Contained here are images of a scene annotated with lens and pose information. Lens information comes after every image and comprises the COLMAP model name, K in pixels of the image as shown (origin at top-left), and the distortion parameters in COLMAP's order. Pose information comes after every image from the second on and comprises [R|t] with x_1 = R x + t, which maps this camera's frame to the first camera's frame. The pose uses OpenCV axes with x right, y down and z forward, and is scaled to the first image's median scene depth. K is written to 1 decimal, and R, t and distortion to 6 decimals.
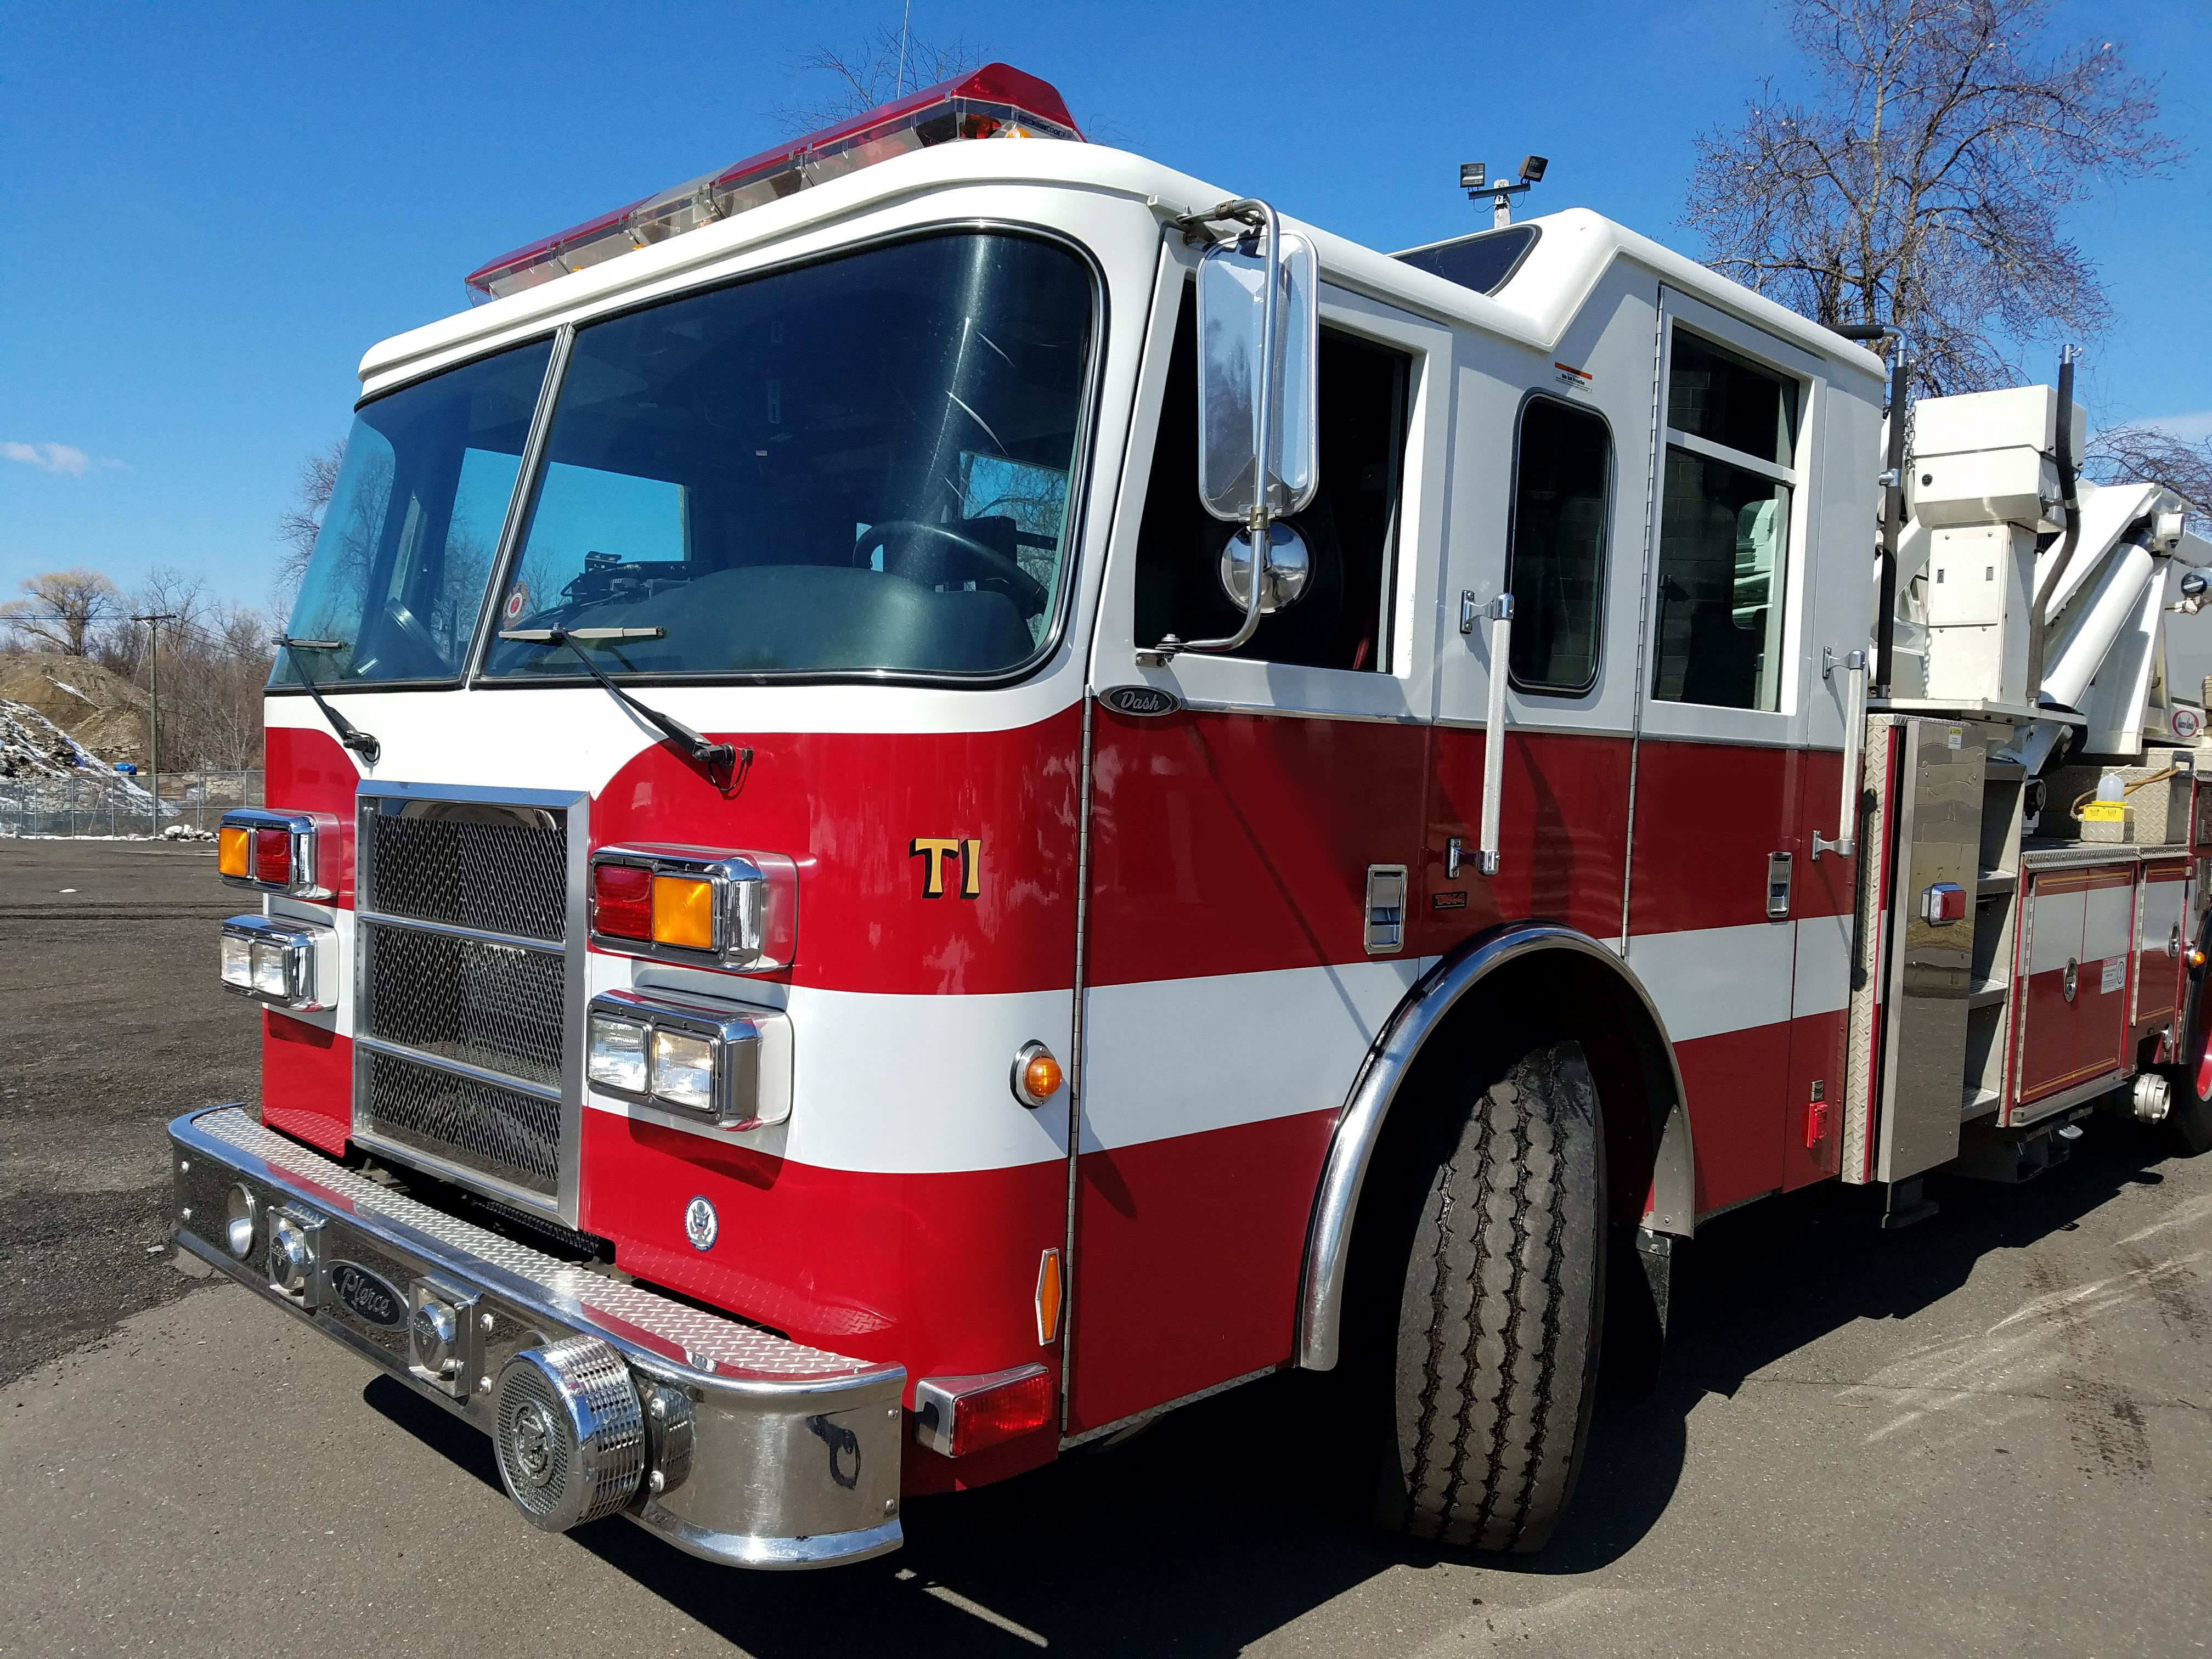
lens RADIAL K [[1652.4, 0, 1035.3], [0, 1652.4, 866.2], [0, 0, 1]] dist [0.130641, -0.183619]
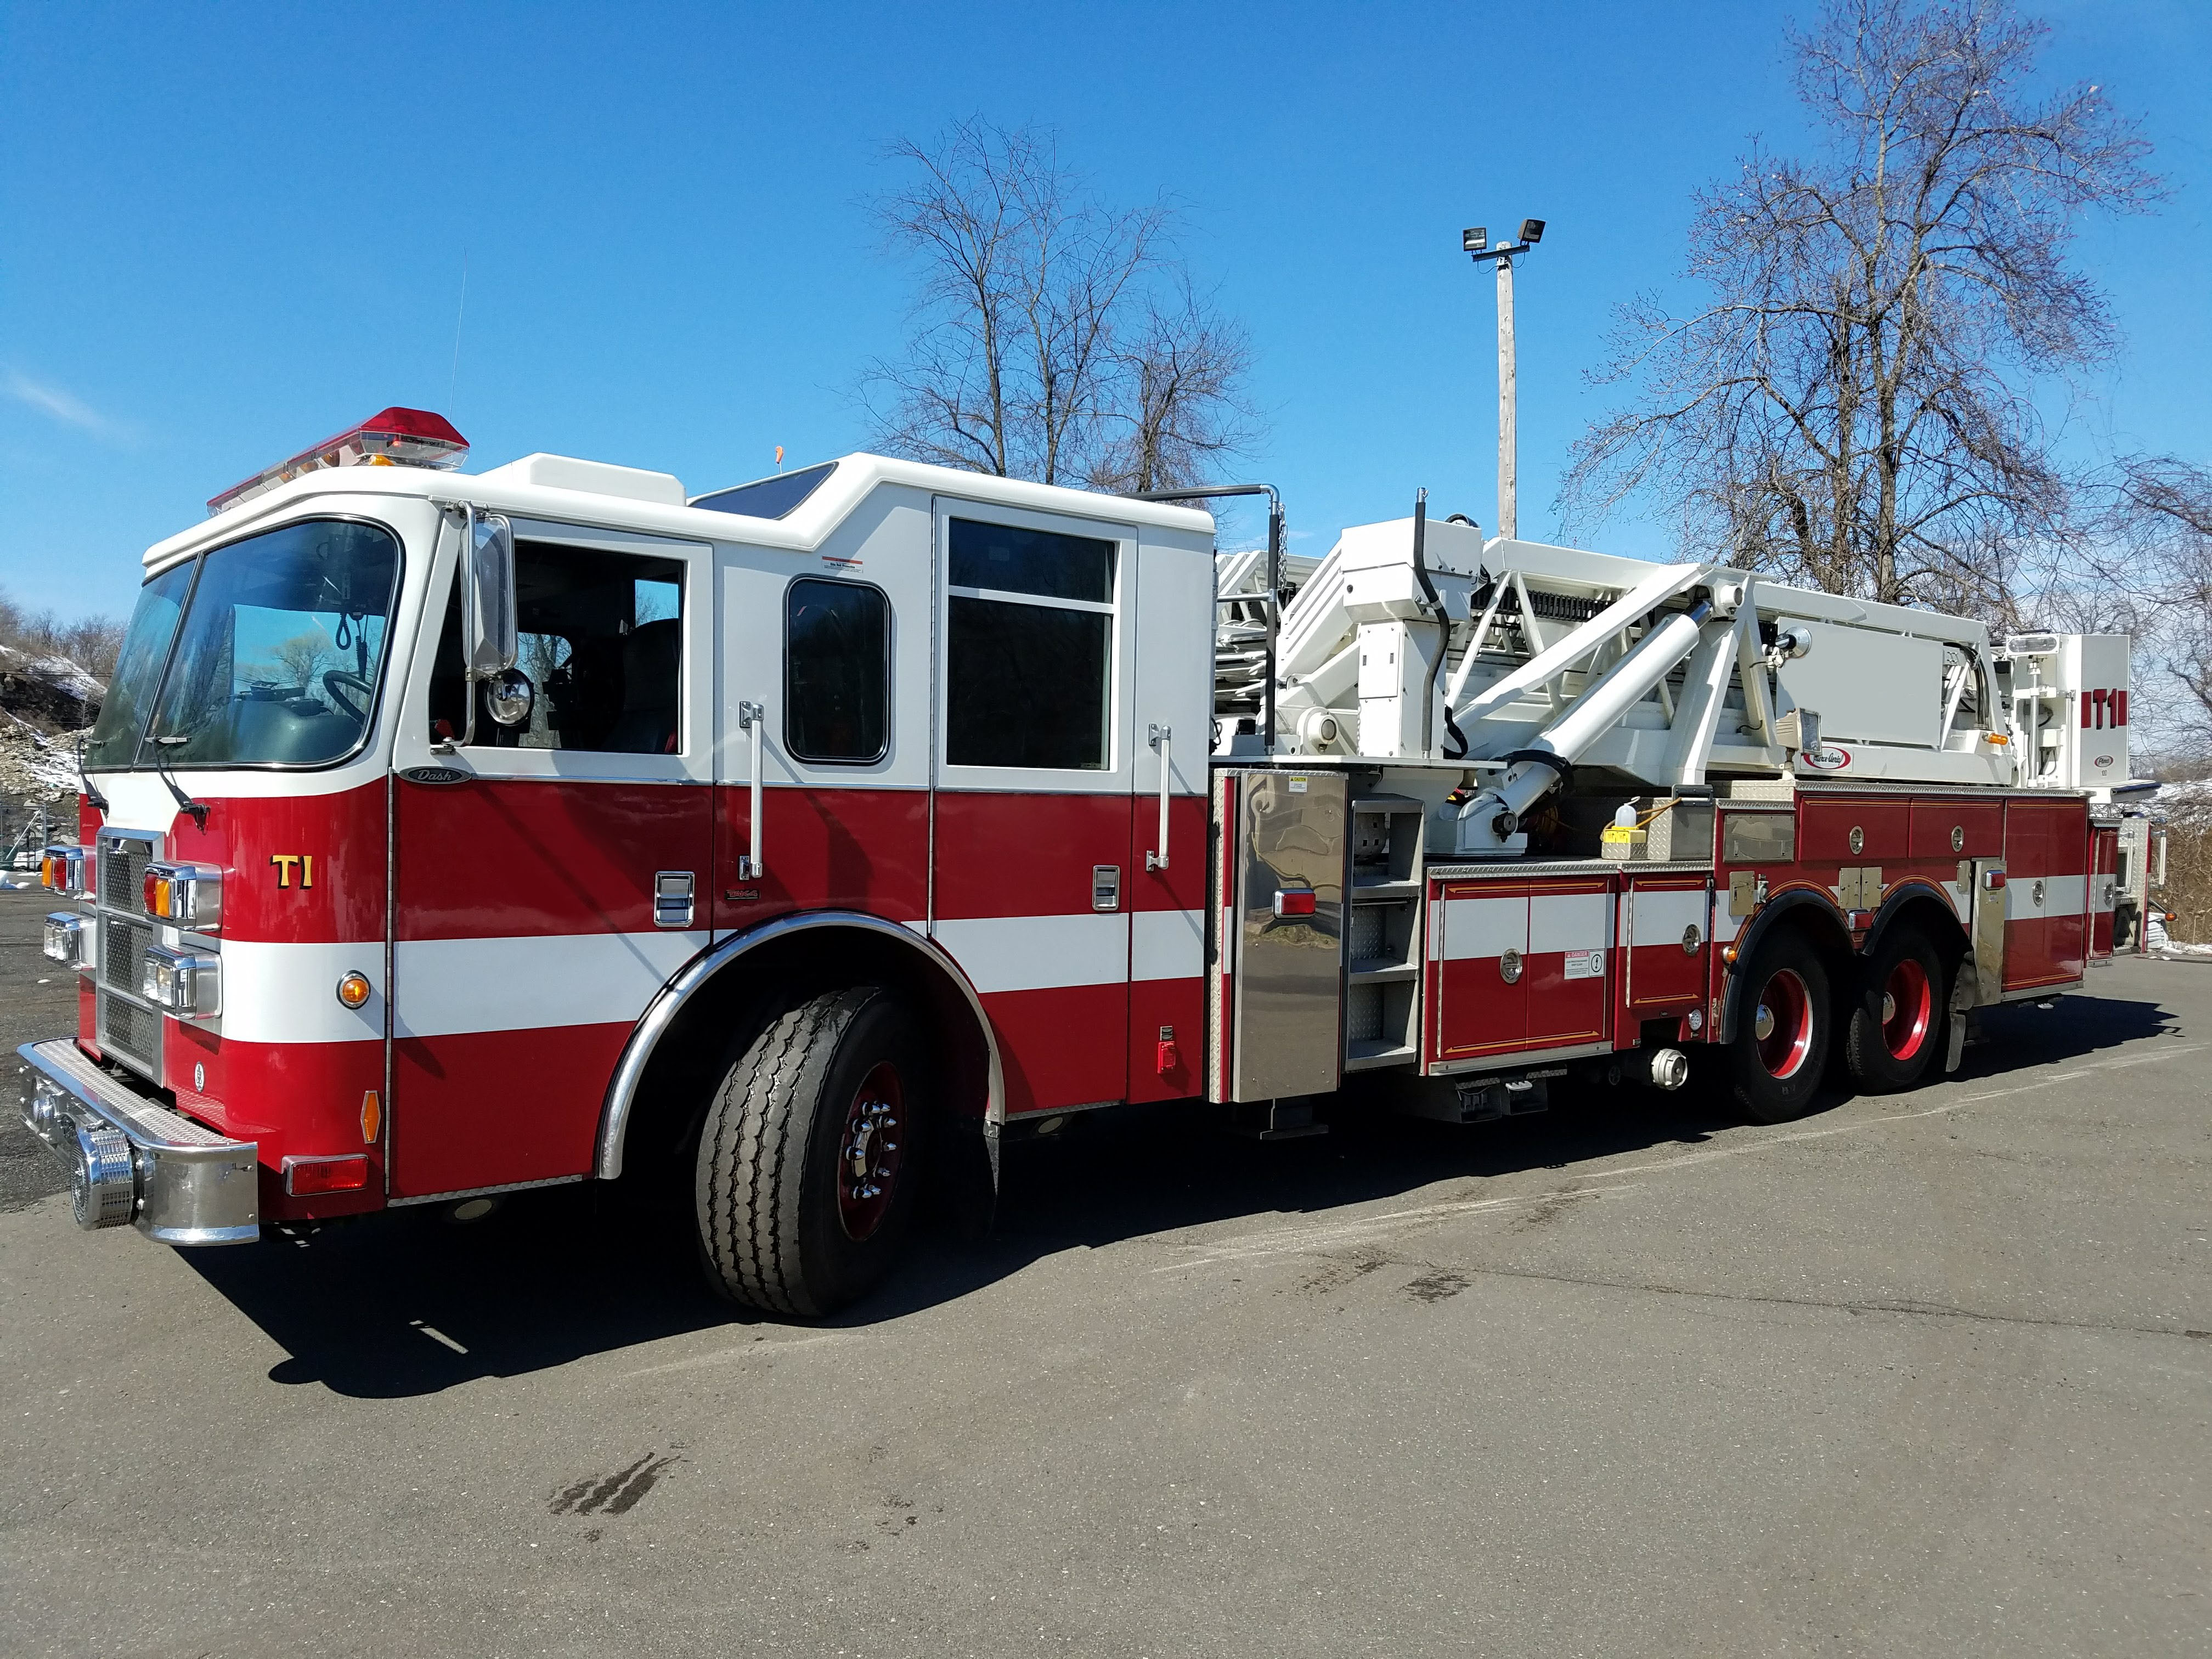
lens RADIAL K [[1652.4, 0, 1035.3], [0, 1652.4, 866.2], [0, 0, 1]] dist [0.130641, -0.183619]
pose [[0.994916, -0.007850, -0.100398, 0.666076], [0.005808, 0.999771, -0.020619, 0.026591], [0.100537, 0.019931, 0.994734, -0.532489]]
